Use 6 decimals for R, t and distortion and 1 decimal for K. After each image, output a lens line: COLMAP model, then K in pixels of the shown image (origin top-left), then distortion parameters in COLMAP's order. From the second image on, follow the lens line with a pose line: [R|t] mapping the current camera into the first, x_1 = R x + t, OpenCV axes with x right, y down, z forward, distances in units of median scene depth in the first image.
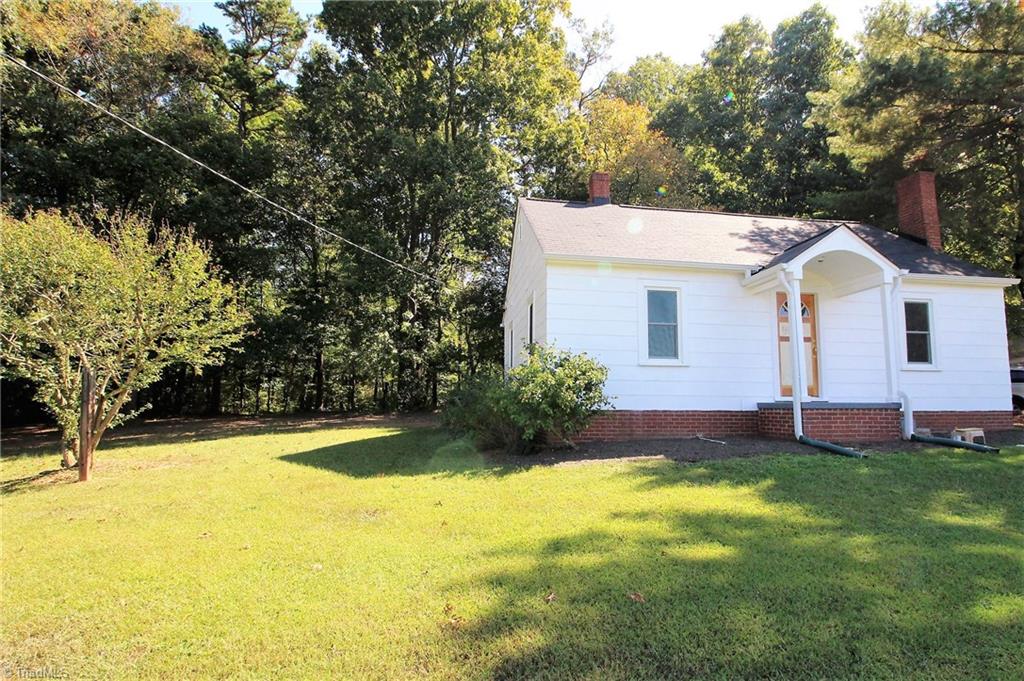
lens RADIAL K [[488.1, 0, 512.0], [0, 488.1, 340.5], [0, 0, 1]] dist [-0.011257, -0.000358]
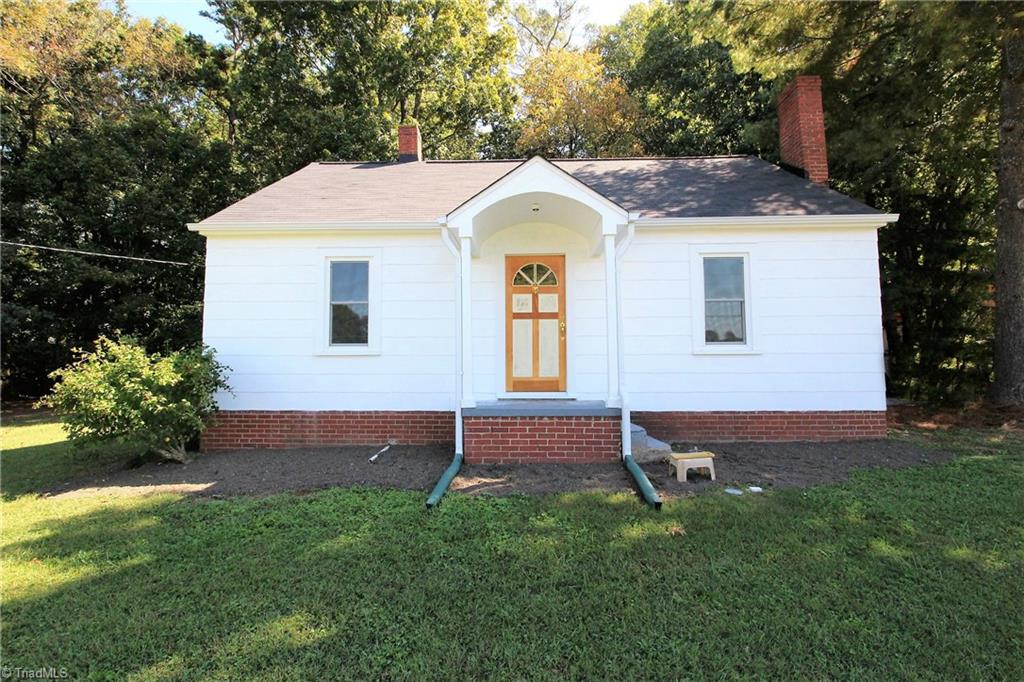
lens RADIAL K [[453.4, 0, 491.7], [0, 453.4, 325.9], [0, 0, 1]] dist [0.001189, -0.011185]
pose [[0.983748, -0.024403, -0.177888, 0.673405], [0.031037, 0.998919, 0.034608, -0.014468], [0.176851, -0.039567, 0.983442, 0.308886]]
